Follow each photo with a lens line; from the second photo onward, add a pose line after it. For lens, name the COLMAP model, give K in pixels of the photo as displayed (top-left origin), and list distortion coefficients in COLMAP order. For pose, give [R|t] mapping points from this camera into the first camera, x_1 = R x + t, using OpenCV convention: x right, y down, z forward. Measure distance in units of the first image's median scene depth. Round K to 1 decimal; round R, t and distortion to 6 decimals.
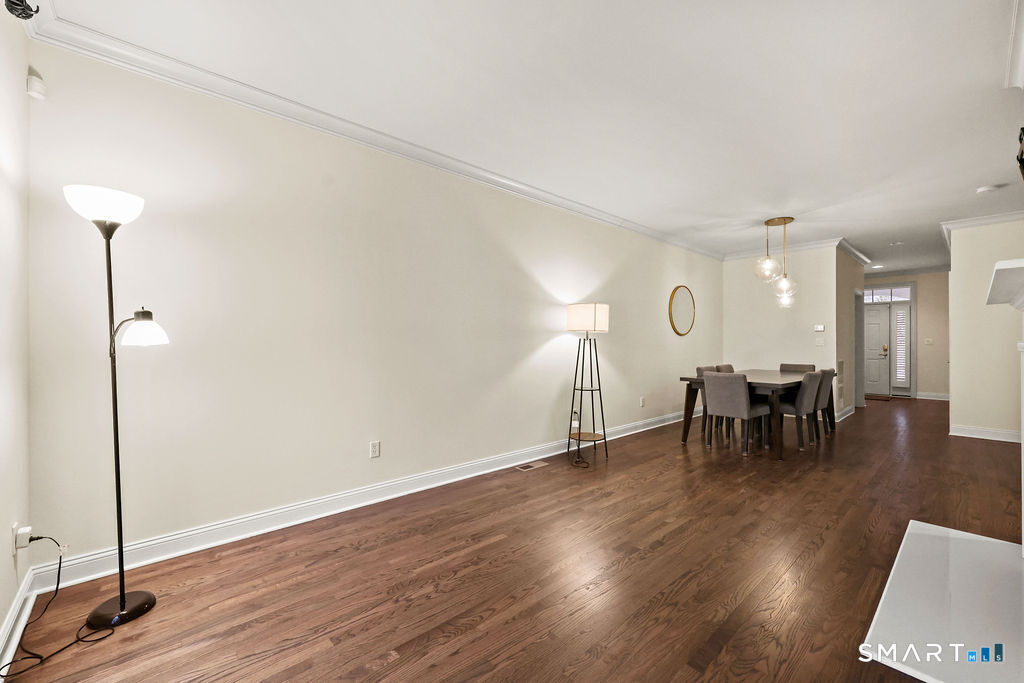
lens RADIAL K [[414.6, 0, 516.6], [0, 414.6, 339.9], [0, 0, 1]] dist [0.001214, -0.000521]
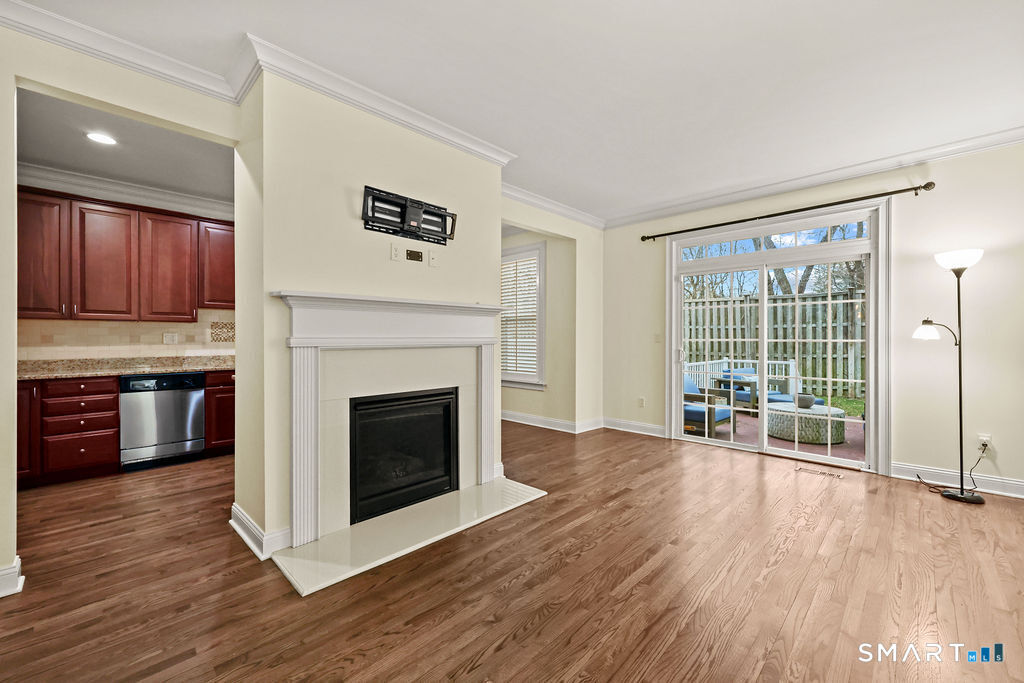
lens RADIAL K [[414.6, 0, 516.6], [0, 414.6, 339.9], [0, 0, 1]] dist [0.001214, -0.000521]
pose [[-0.997716, 0.002791, -0.067494, 0.322355], [0.003045, 0.999989, -0.003662, 0.007096], [0.067484, -0.003859, -0.997713, 0.868225]]
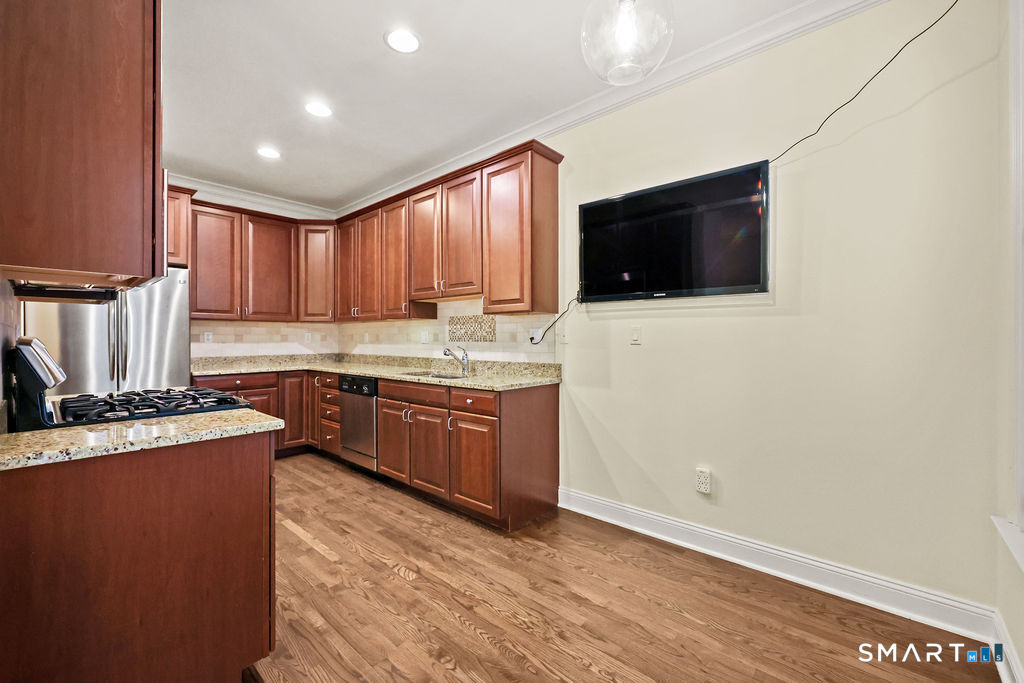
lens RADIAL K [[420.2, 0, 511.8], [0, 420.2, 337.0], [0, 0, 1]] dist [0.000240, 0.000072]
pose [[-0.100220, 0.002222, 0.994963, 0.194439], [-0.000701, 0.999997, -0.002304, 0.000444], [-0.994965, -0.000928, -0.100219, -0.058492]]
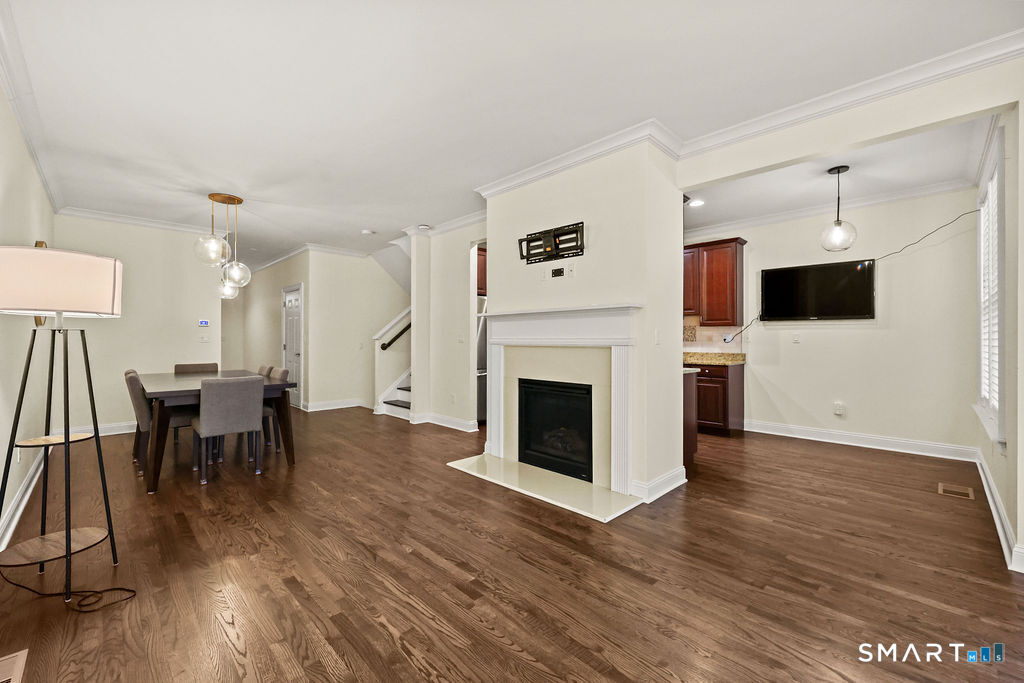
lens RADIAL K [[418.6, 0, 510.9], [0, 418.6, 334.1], [0, 0, 1]] dist [0.003706, 0.000105]
pose [[-0.037677, 0.011586, 0.999223, -0.253831], [-0.006259, 0.999910, -0.011829, 0.003055], [-0.999270, -0.006700, -0.037601, 0.422767]]
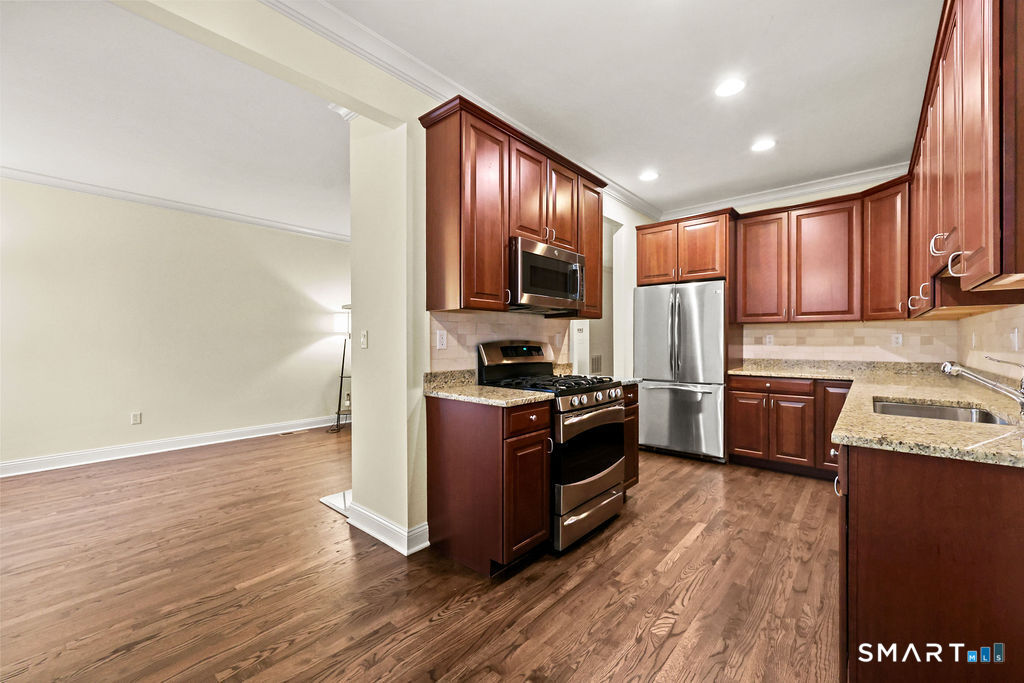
lens RADIAL K [[408.2, 0, 516.4], [0, 408.2, 341.2], [0, 0, 1]] dist [-0.001121, -0.000301]
pose [[0.992912, -0.000707, 0.118853, 0.442309], [0.000177, 0.999990, 0.004470, -0.001313], [-0.118855, -0.004418, 0.992902, -0.297086]]
